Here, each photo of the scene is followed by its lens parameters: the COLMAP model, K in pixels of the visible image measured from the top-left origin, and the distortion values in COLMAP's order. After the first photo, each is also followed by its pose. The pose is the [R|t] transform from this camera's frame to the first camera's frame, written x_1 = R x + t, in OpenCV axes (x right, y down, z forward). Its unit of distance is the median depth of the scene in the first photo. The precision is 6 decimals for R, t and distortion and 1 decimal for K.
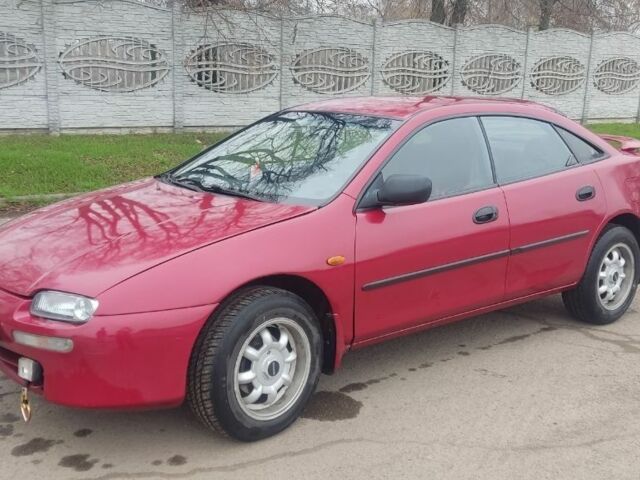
lens RADIAL K [[774.6, 0, 371.3], [0, 774.6, 242.3], [0, 0, 1]] dist [0.375649, -0.864457]
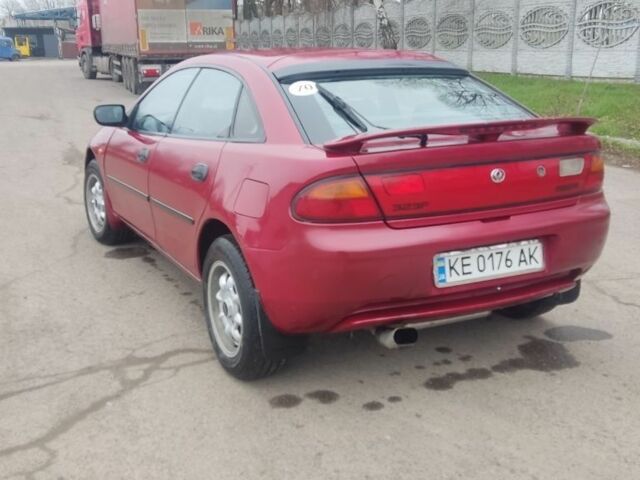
lens RADIAL K [[792.9, 0, 320.0], [0, 792.9, 240.0], [0, 0, 1]] dist [0.109366, -0.068734]
pose [[-0.270702, 0.220691, -0.937025, 0.889183], [-0.182249, 0.944016, 0.274988, -0.212966], [0.945254, 0.245212, -0.215326, 1.161215]]
